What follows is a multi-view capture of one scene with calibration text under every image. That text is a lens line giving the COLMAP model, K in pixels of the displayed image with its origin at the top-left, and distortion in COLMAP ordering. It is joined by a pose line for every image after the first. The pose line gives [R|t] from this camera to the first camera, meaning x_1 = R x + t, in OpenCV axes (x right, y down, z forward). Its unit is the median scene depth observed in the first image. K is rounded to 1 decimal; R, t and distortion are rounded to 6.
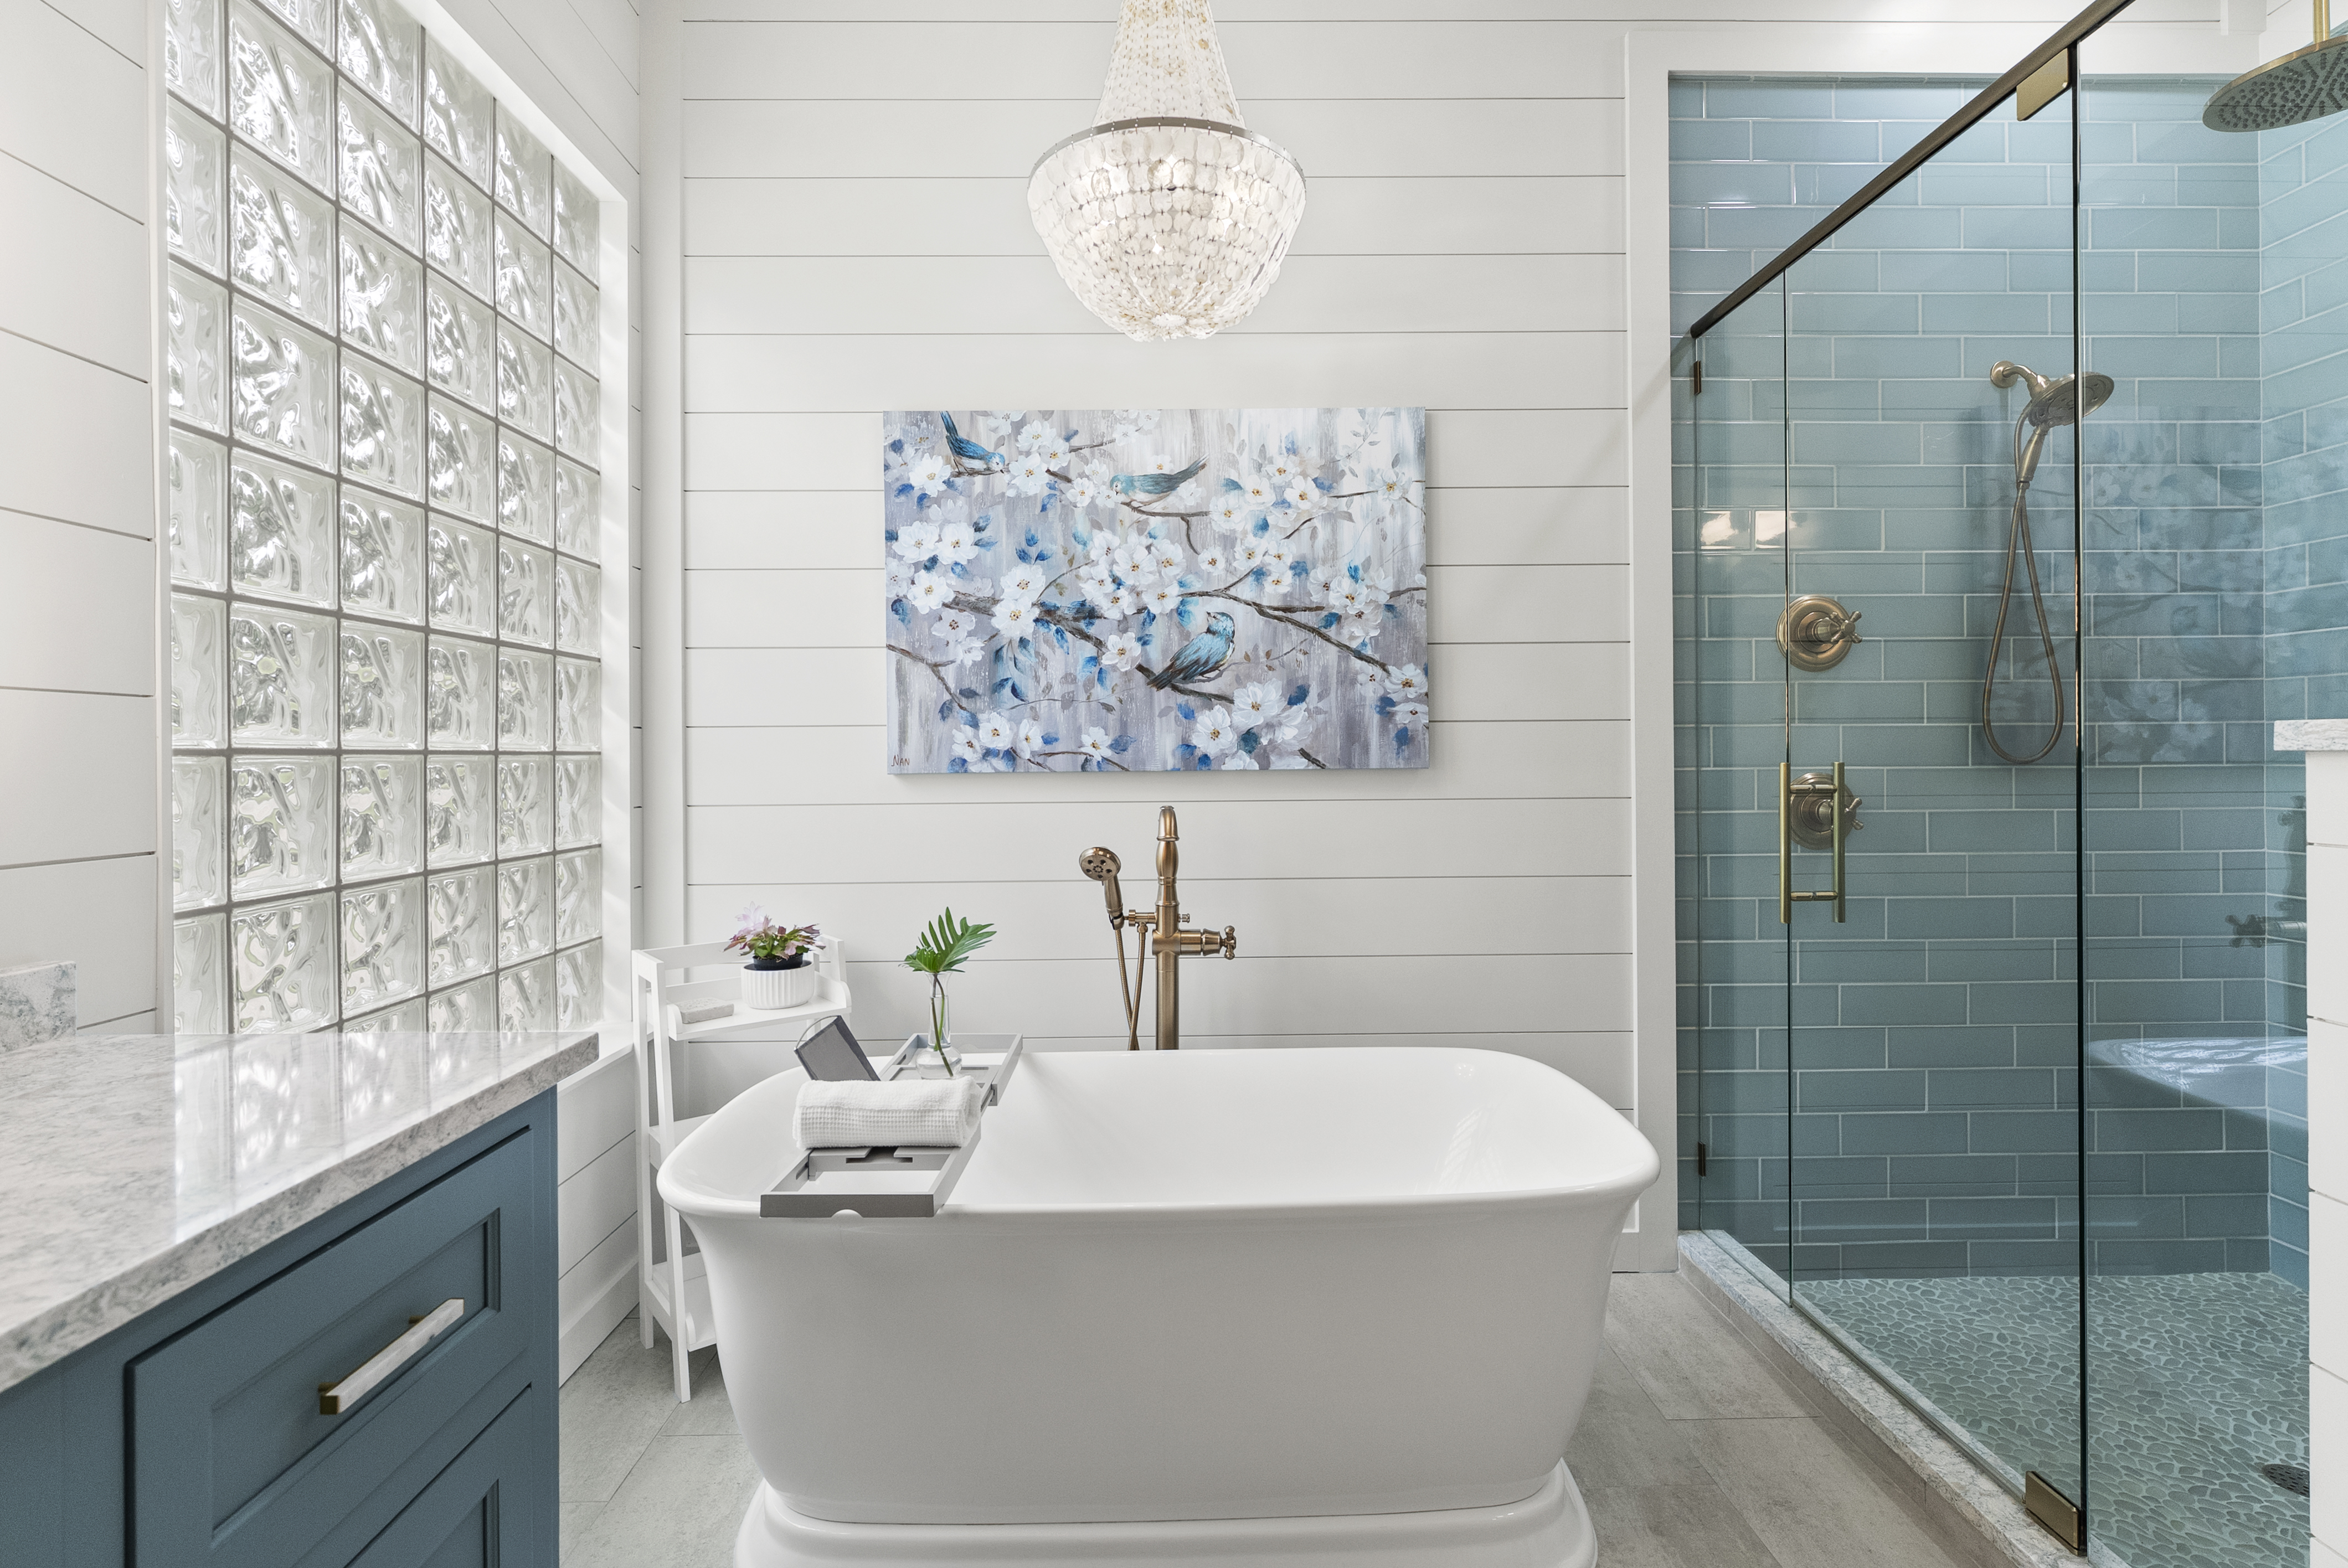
lens RADIAL K [[1189.4, 0, 1173.8], [0, 1189.4, 747.5], [0, 0, 1]] dist [-0.000652, 0.011448]
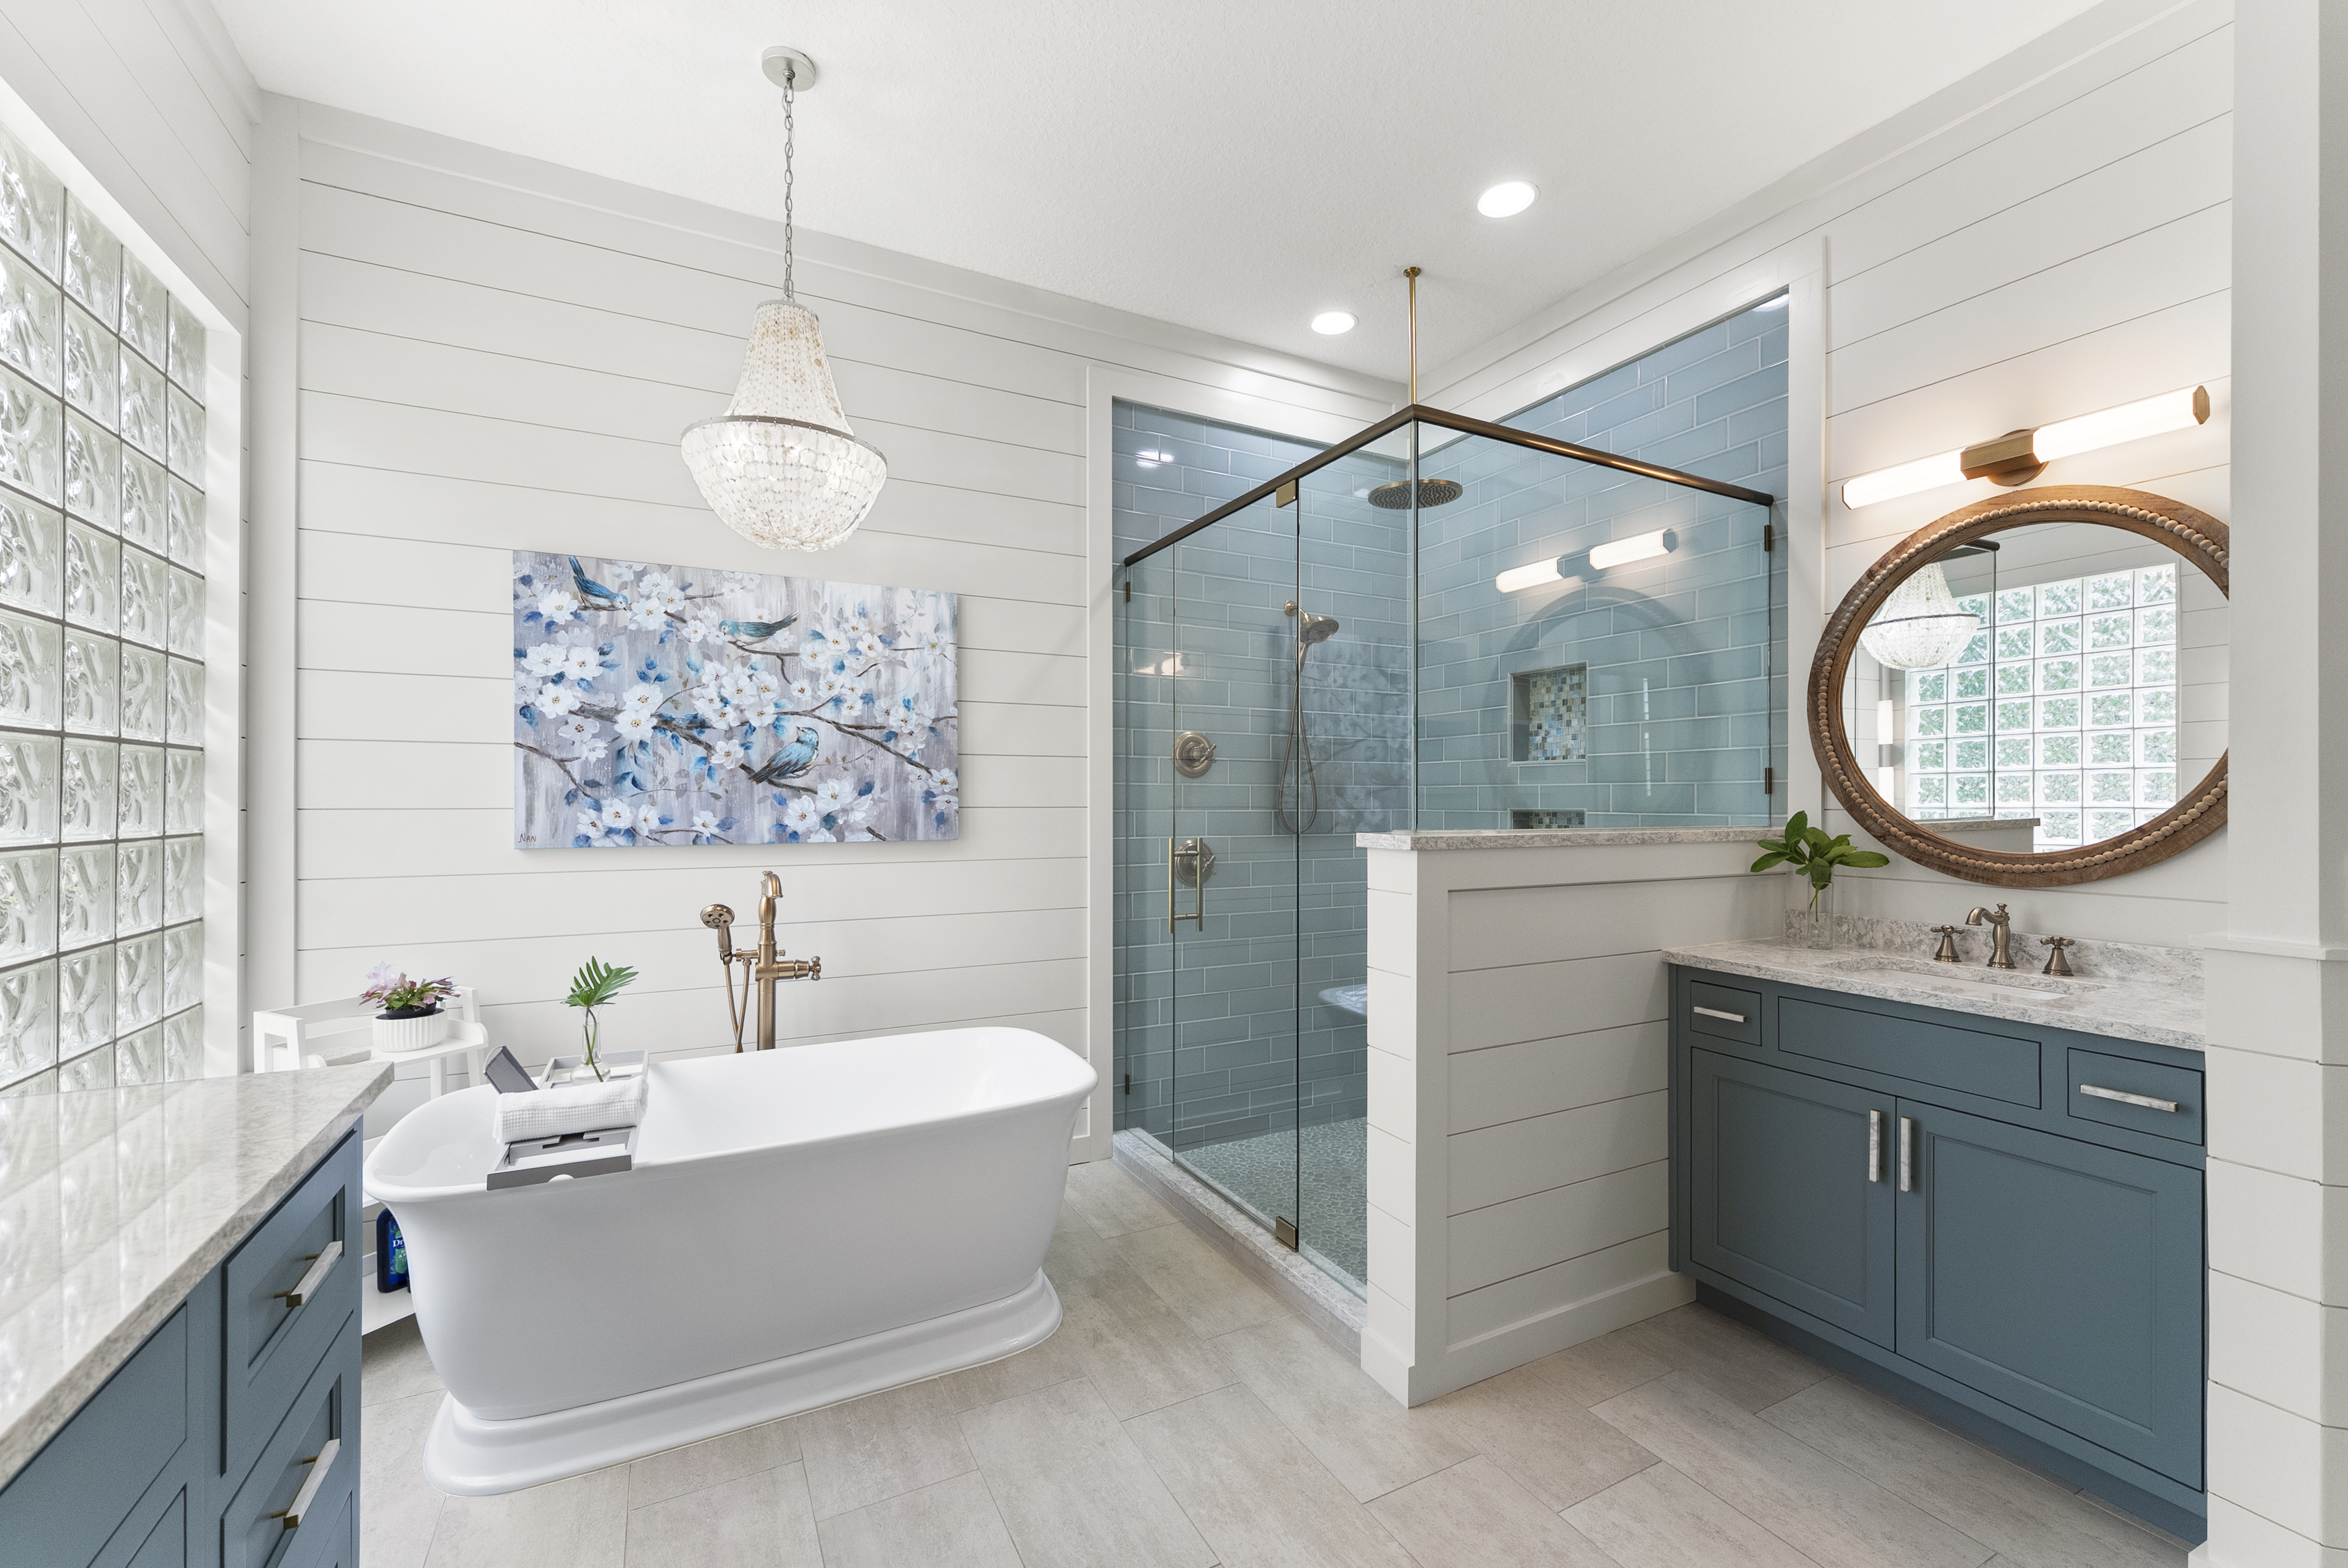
lens RADIAL K [[982.6, 0, 1170.7], [0, 982.6, 780.6], [0, 0, 1]] dist [-0.002130, -0.000589]
pose [[0.902563, 0.011908, 0.430394, -0.069877], [-0.005342, 0.999850, -0.016461, -0.035993], [-0.430525, 0.012558, 0.902491, -0.203342]]
